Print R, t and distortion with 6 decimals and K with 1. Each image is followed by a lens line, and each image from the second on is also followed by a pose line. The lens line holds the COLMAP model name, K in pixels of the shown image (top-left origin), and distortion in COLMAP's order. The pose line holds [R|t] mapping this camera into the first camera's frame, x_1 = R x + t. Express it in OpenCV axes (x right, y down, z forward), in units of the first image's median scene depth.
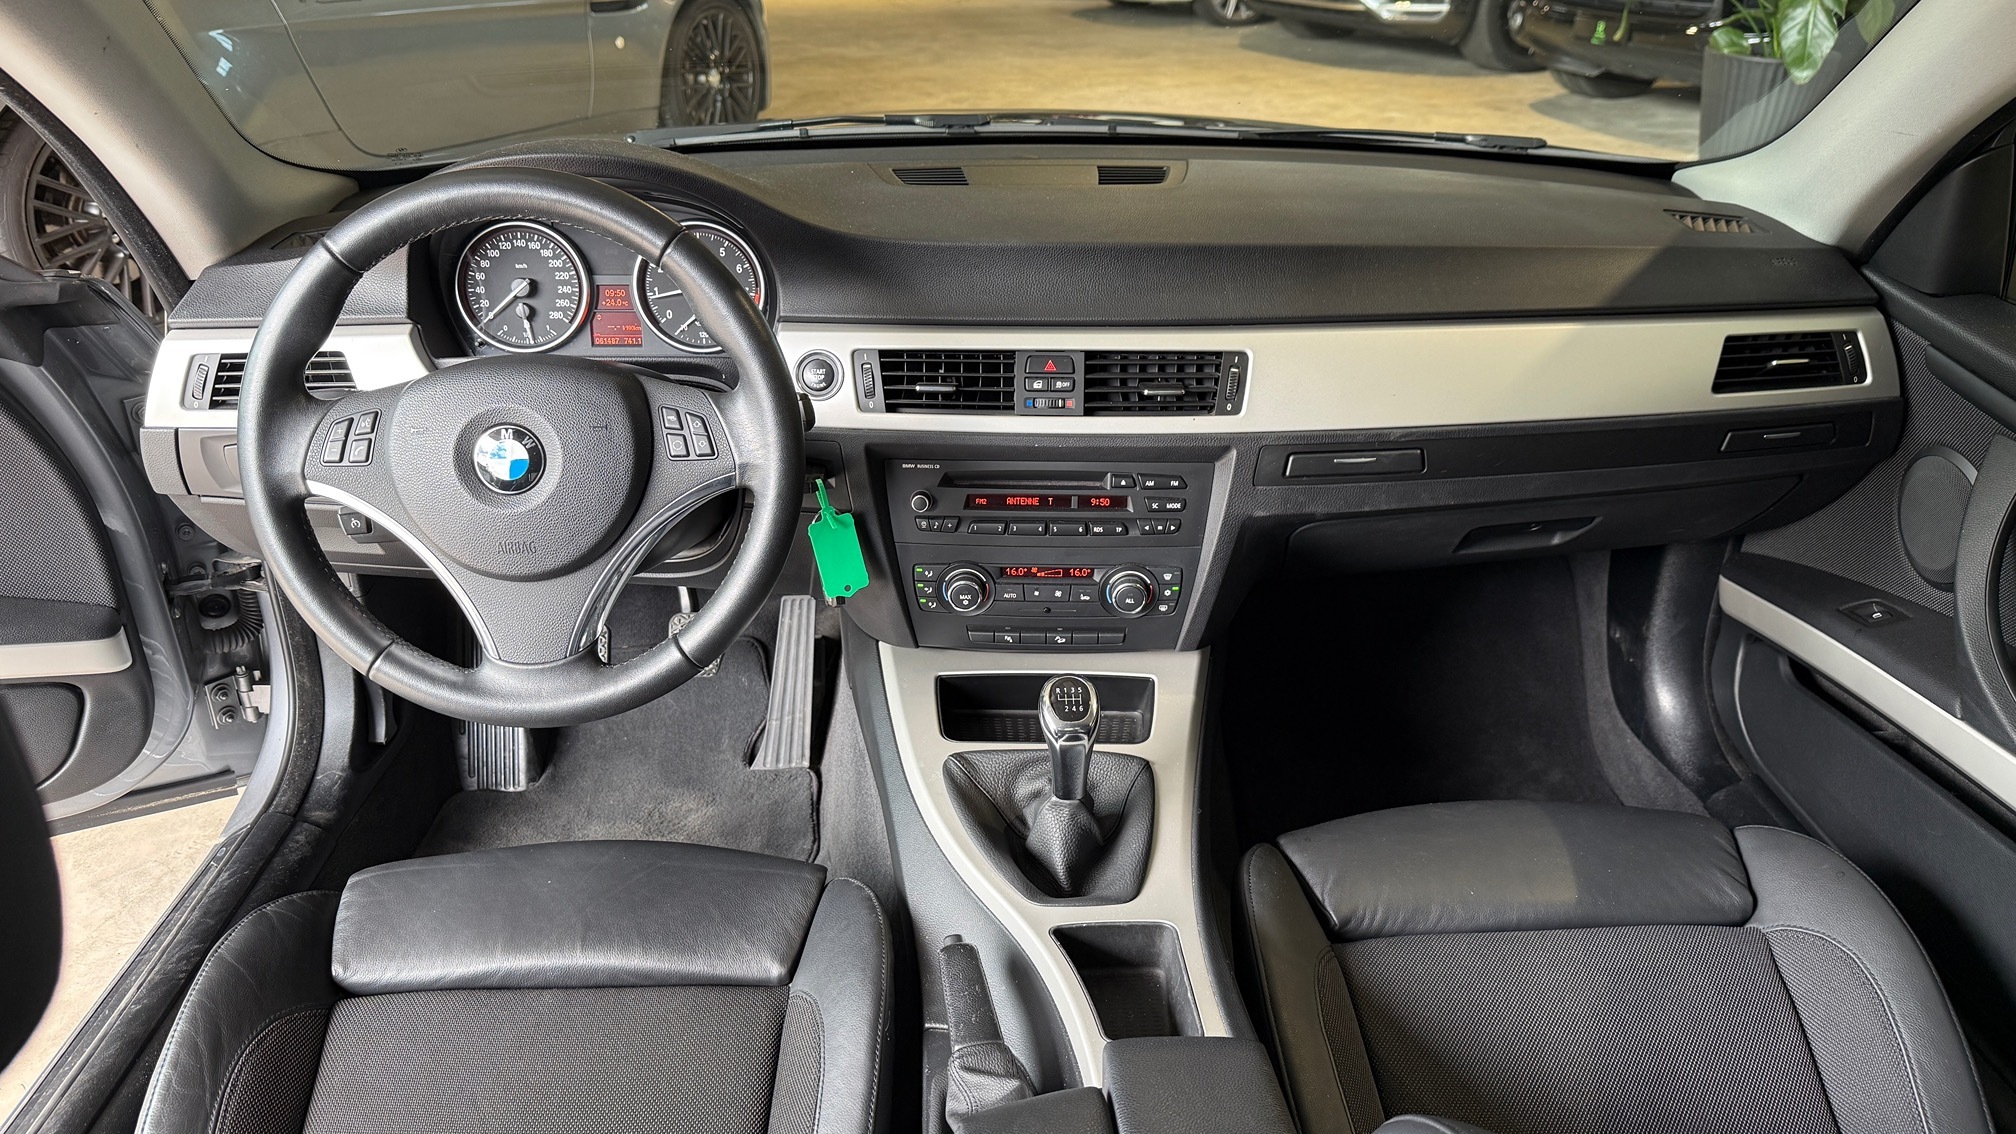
lens RADIAL K [[1402.6, 0, 1008.0], [0, 1402.6, 567.0], [0, 0, 1]] dist [0.129683, -0.207944]
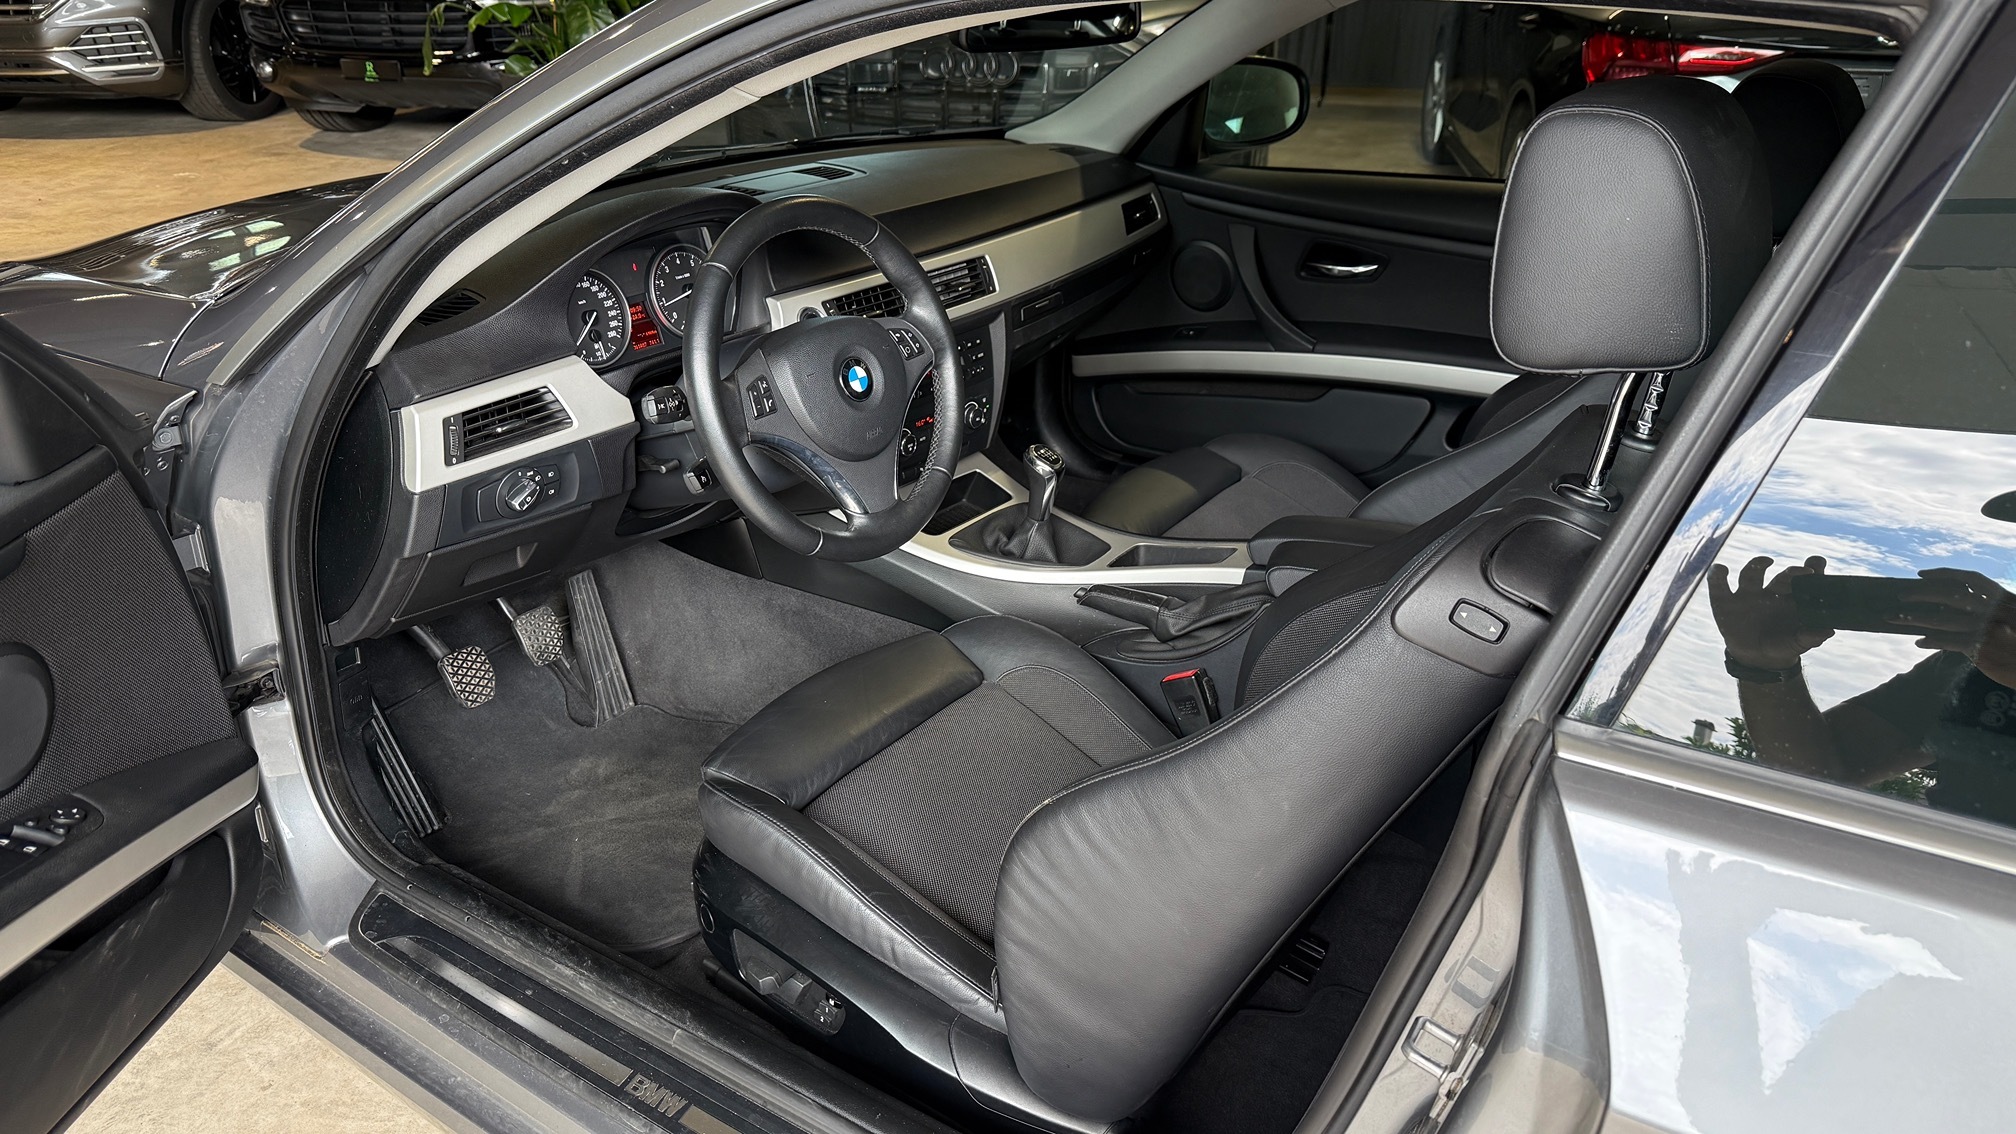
lens RADIAL K [[1402.6, 0, 1008.0], [0, 1402.6, 567.0], [0, 0, 1]] dist [0.129683, -0.207944]
pose [[0.607140, -0.344560, 0.716003, -0.568945], [0.358332, 0.922989, 0.140318, -0.017073], [-0.709211, 0.171374, 0.683850, -0.054819]]
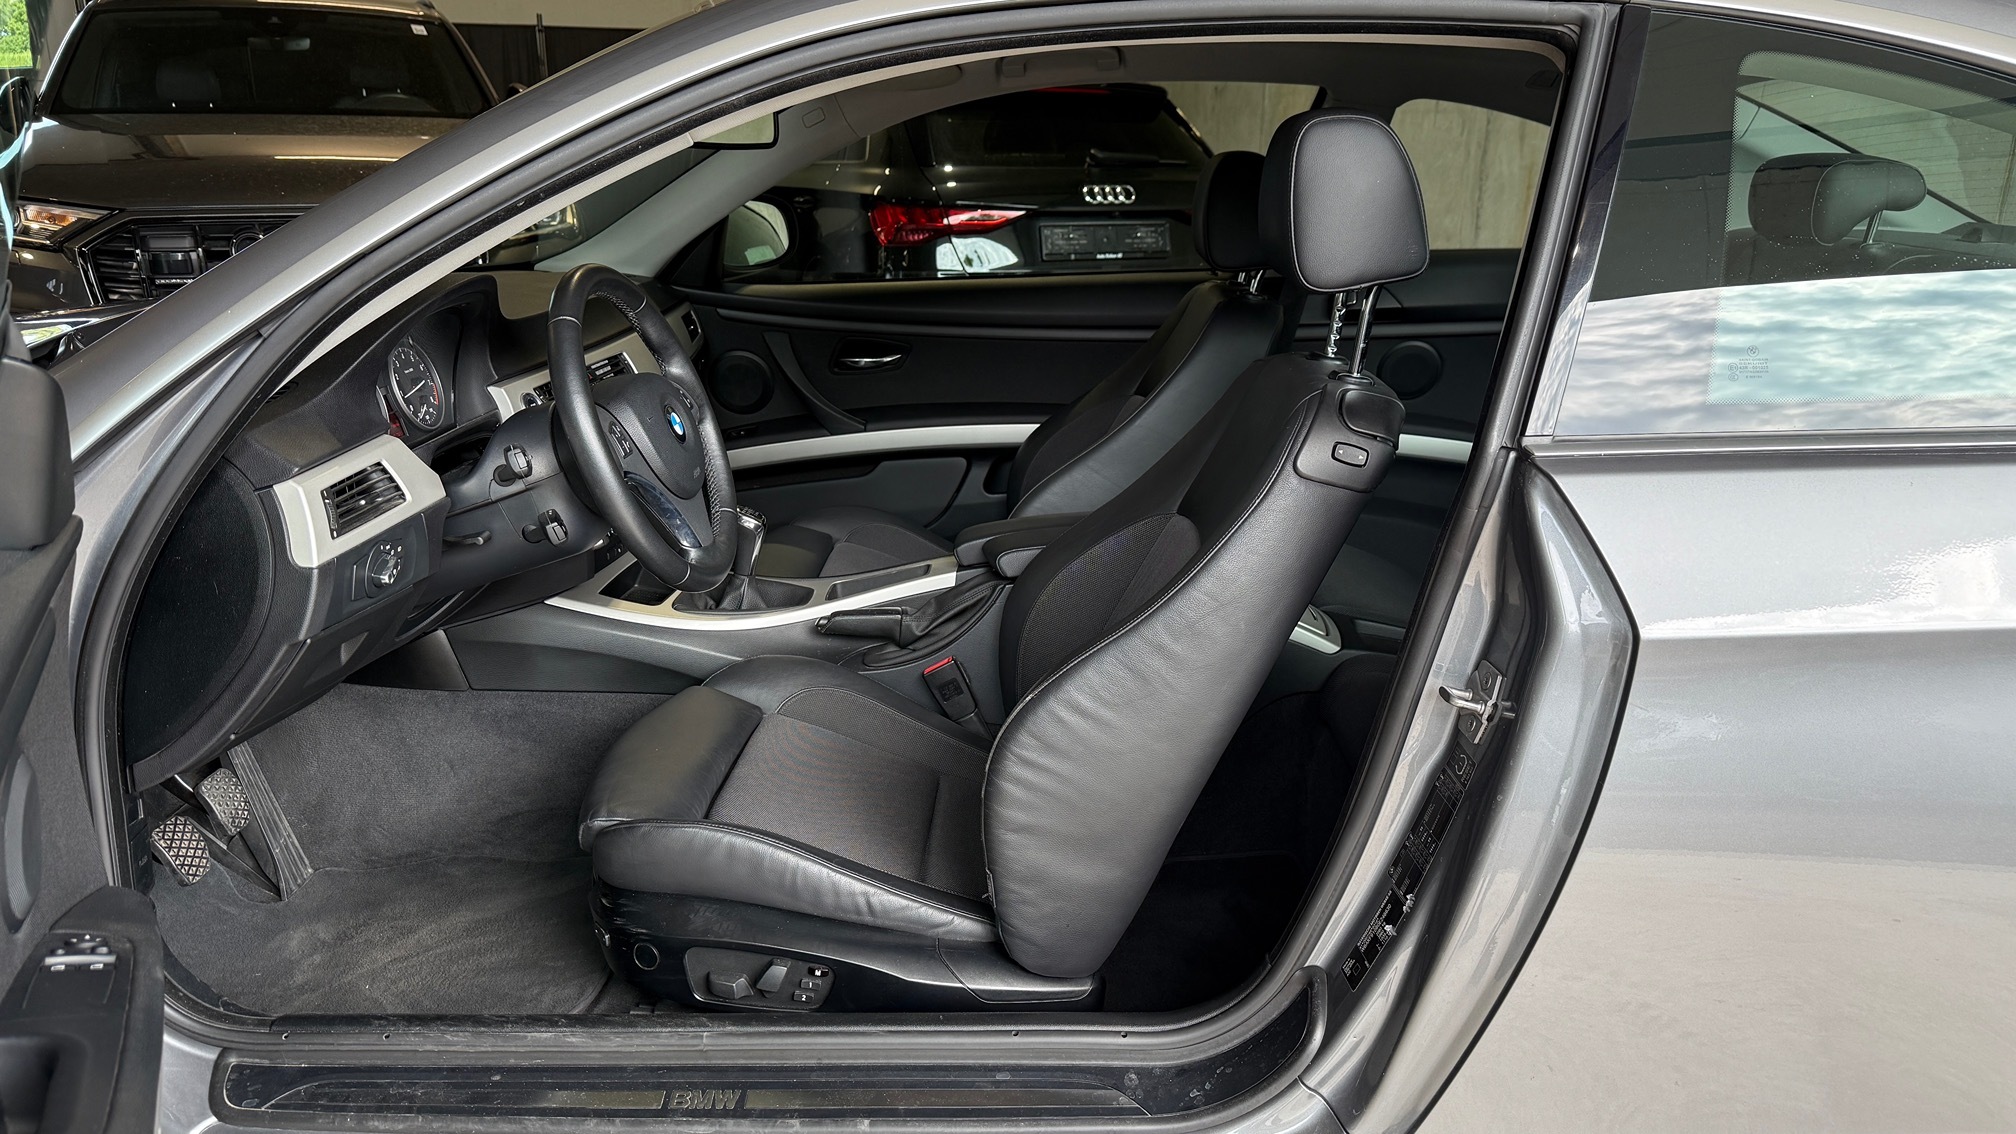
lens RADIAL K [[1402.6, 0, 1008.0], [0, 1402.6, 567.0], [0, 0, 1]] dist [0.129683, -0.207944]
pose [[0.091944, -0.300868, 0.949223, -0.788338], [0.447071, 0.864255, 0.230632, -0.056837], [-0.889760, 0.403165, 0.213973, 0.148769]]
